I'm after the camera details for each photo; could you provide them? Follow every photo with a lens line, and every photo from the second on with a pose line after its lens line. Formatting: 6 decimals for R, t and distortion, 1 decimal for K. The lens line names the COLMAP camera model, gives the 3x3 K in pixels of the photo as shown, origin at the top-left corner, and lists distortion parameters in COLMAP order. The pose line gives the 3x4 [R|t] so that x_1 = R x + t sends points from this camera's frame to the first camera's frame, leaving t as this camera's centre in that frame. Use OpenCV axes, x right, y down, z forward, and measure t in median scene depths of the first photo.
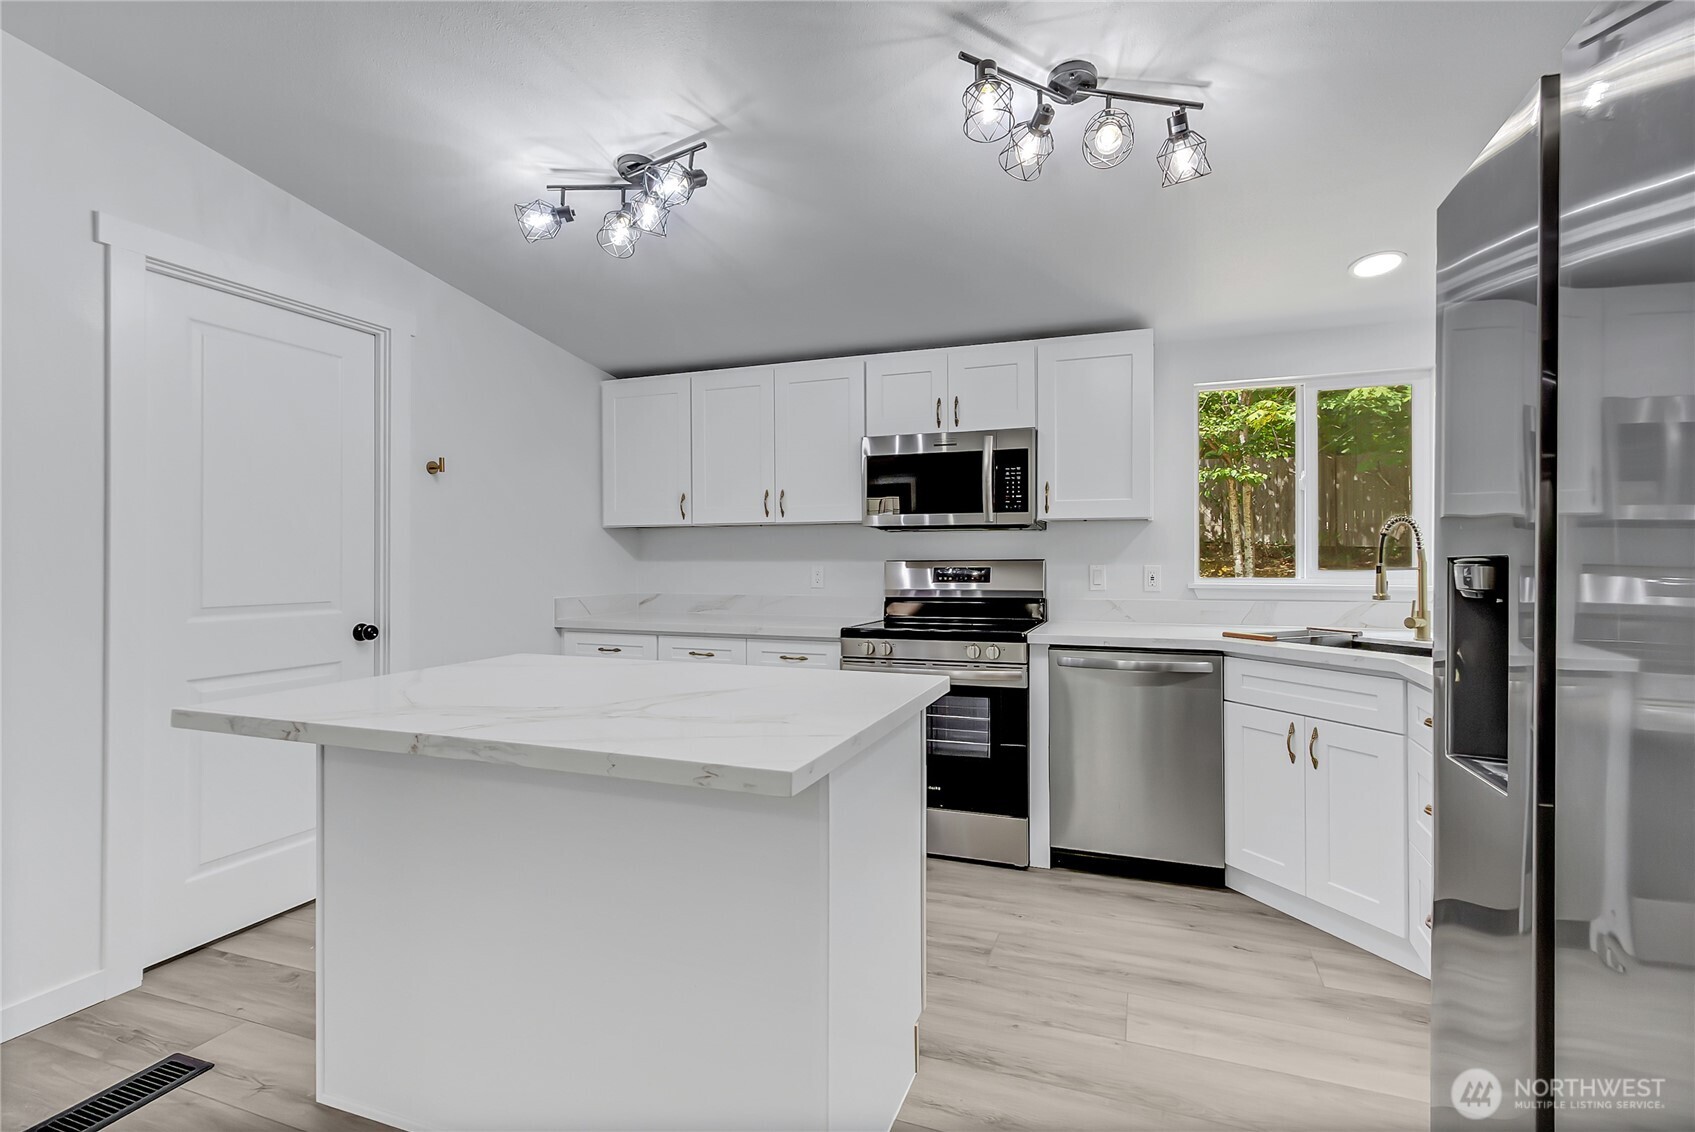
lens RADIAL K [[785.3, 0, 847.5], [0, 785.3, 566.0], [0, 0, 1]] dist [-0.001015, 0.000014]
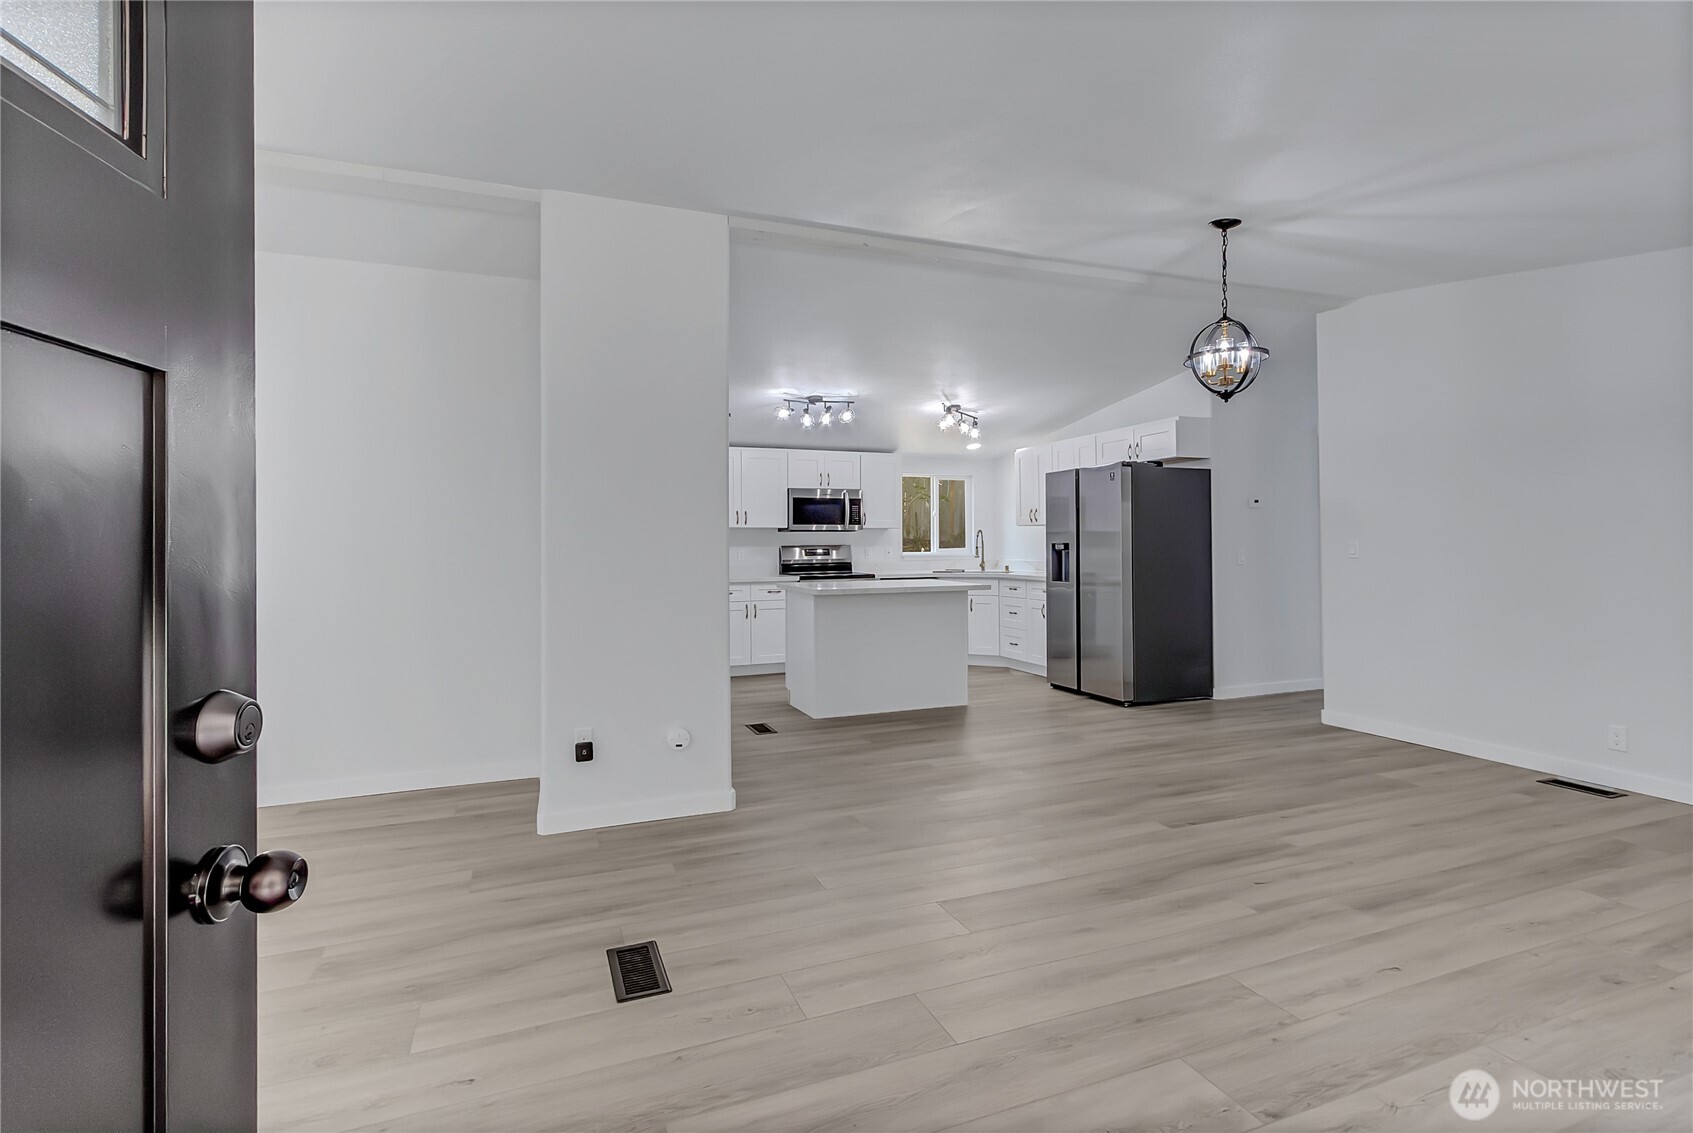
lens RADIAL K [[798.2, 0, 838.3], [0, 798.2, 536.9], [0, 0, 1]] dist [0.002735, -0.000135]
pose [[0.737923, 0.000990, 0.674884, -1.455240], [0.012295, 0.999813, -0.014911, 0.002551], [-0.674773, 0.019301, 0.737773, -0.744840]]
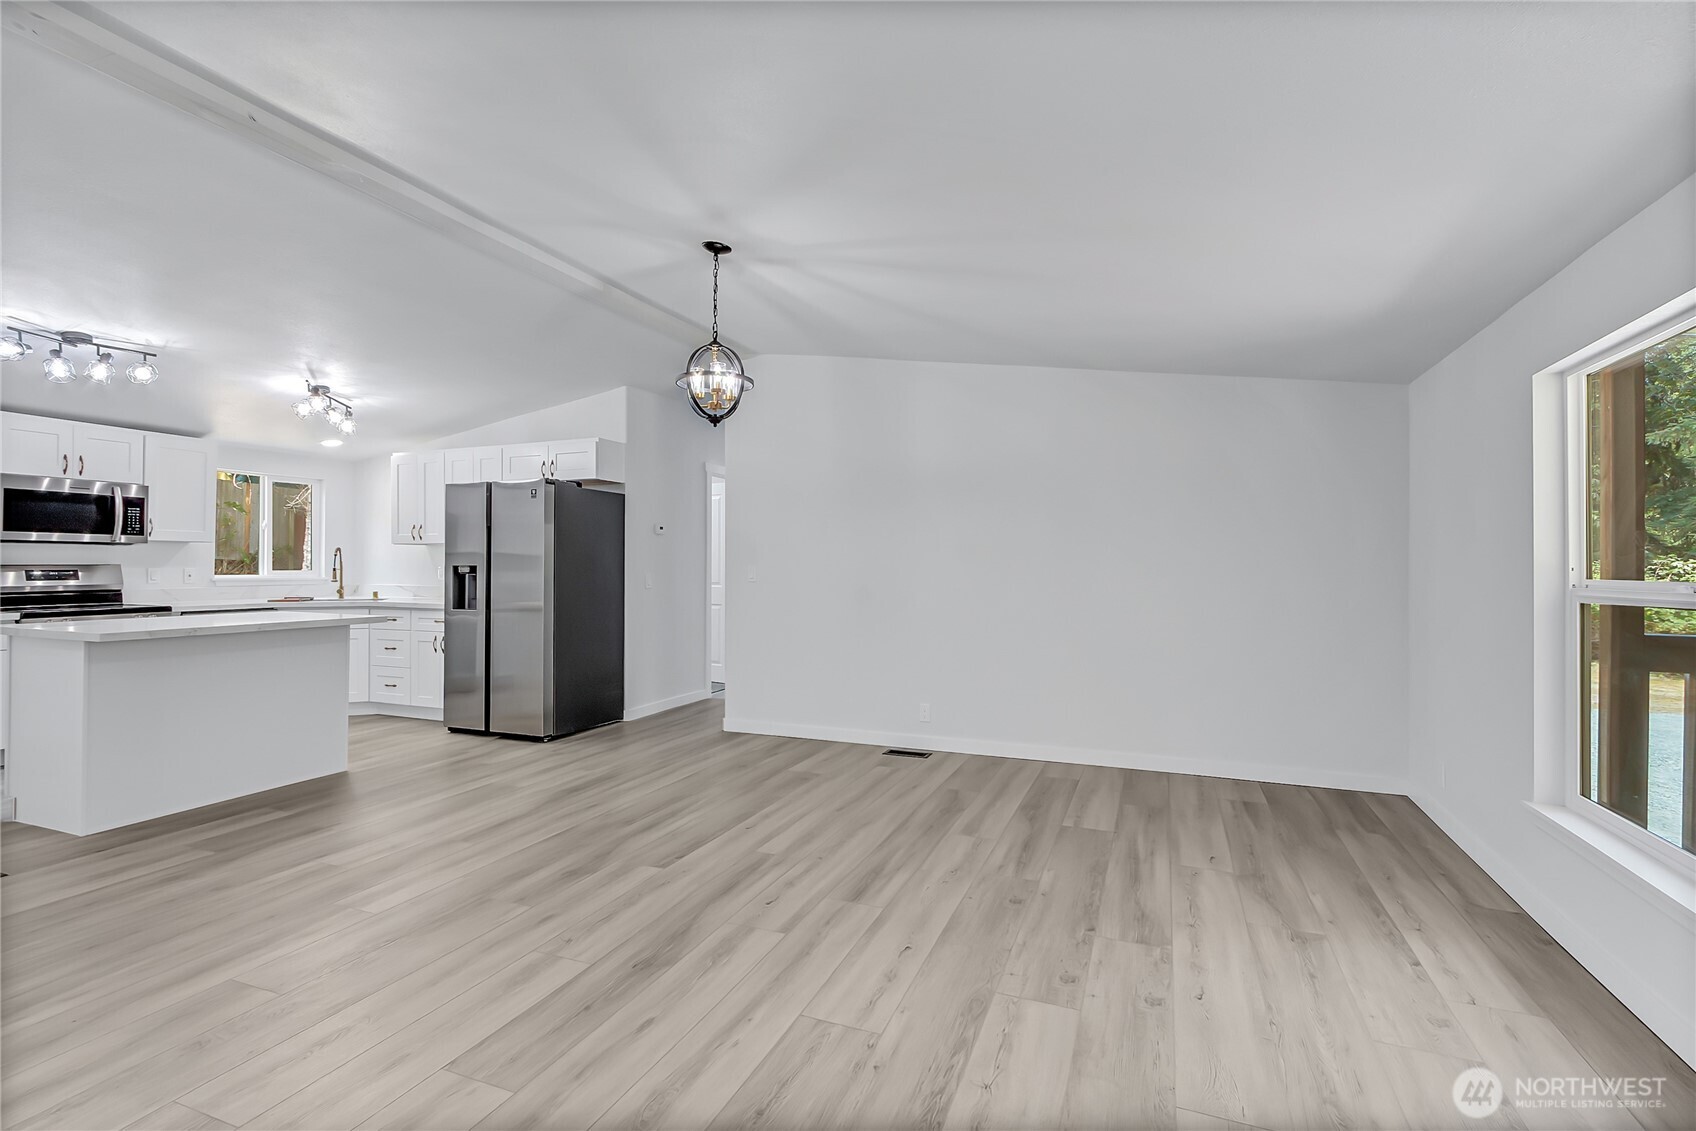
lens RADIAL K [[783.1, 0, 848.0], [0, 783.1, 565.5], [0, 0, 1]] dist [-0.000169, -0.000420]
pose [[0.014885, 0.001640, 0.999888, -1.396787], [0.002685, 0.999995, -0.001680, 0.000585], [-0.999886, 0.002710, 0.014881, -0.512001]]
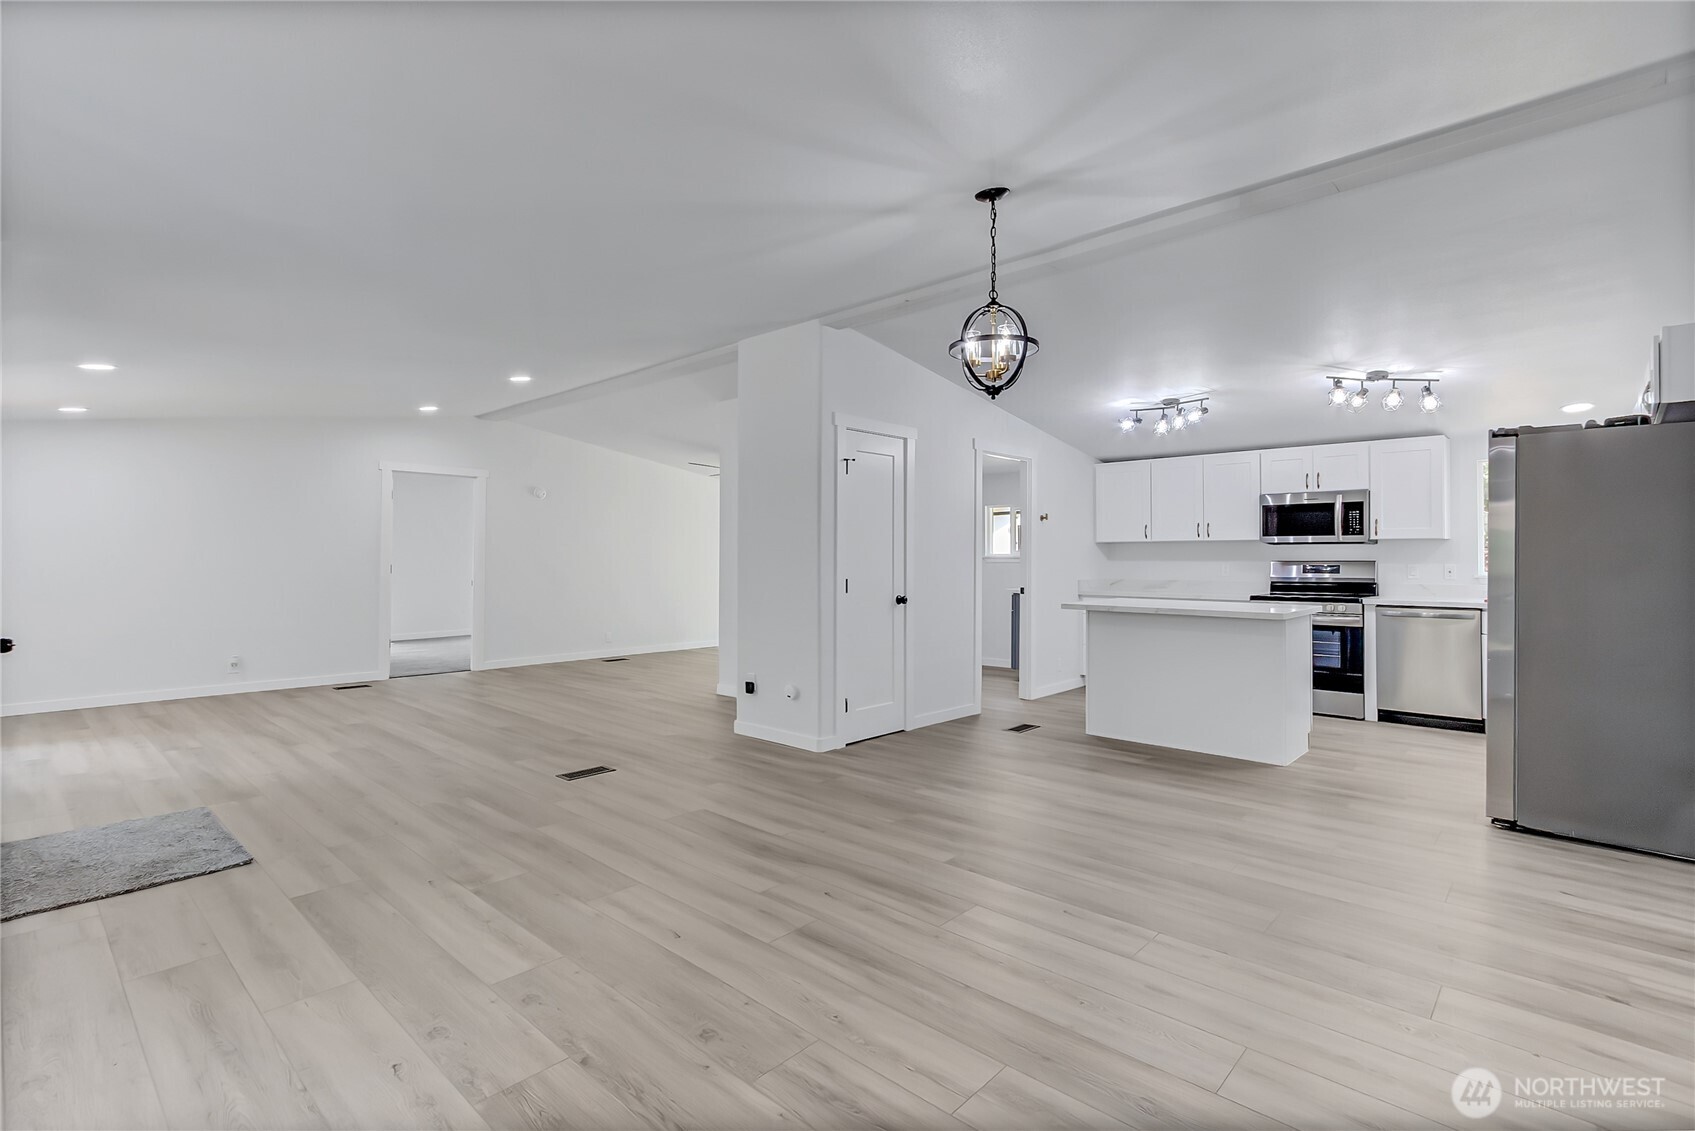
lens RADIAL K [[793.4, 0, 832.0], [0, 793.4, 553.7], [0, 0, 1]] dist [0.006430, 0.000359]
pose [[0.925539, -0.001643, -0.378648, -0.221519], [-0.003743, 0.999902, -0.013488, 0.005165], [0.378633, 0.013901, 0.925443, -1.214430]]
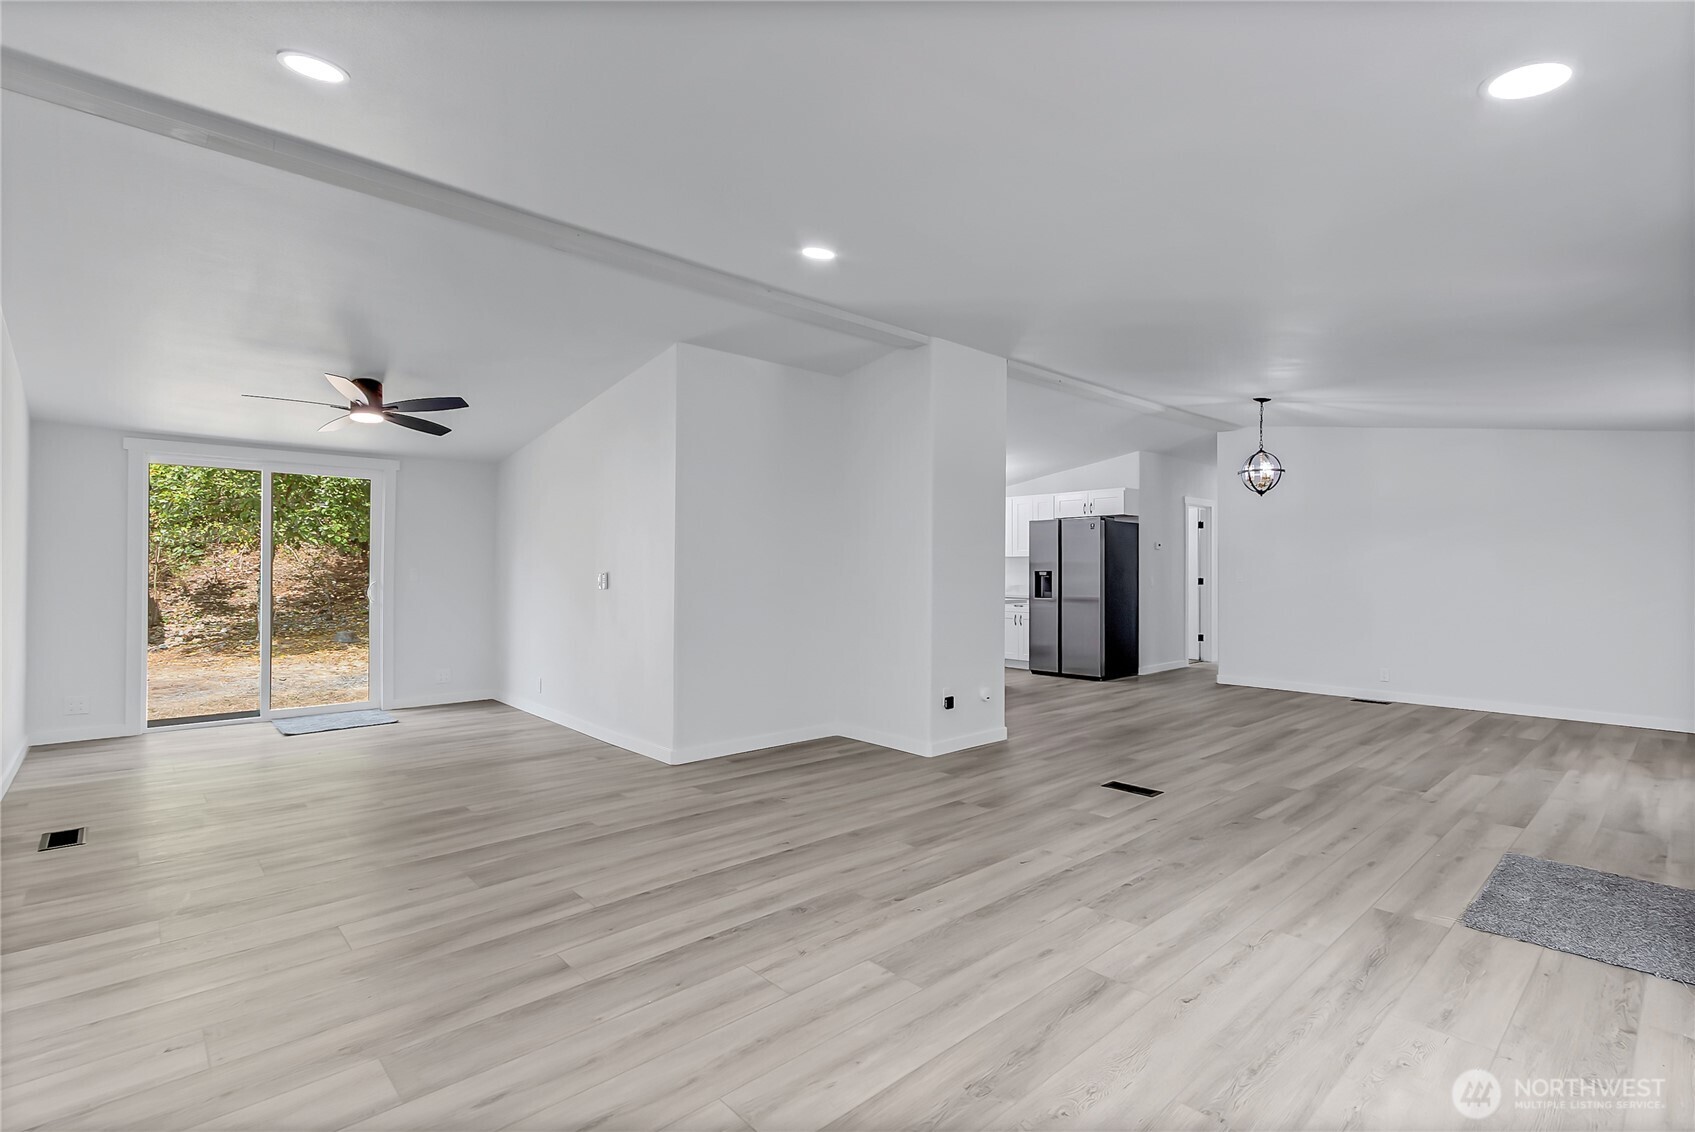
lens RADIAL K [[794.7, 0, 847.5], [0, 794.7, 566.0], [0, 0, 1]] dist [0.003685, 0.000466]
pose [[0.443923, 0.006098, 0.896044, -2.524891], [0.002607, 0.999964, -0.008097, -0.001734], [-0.896061, 0.005931, 0.443891, -0.282746]]
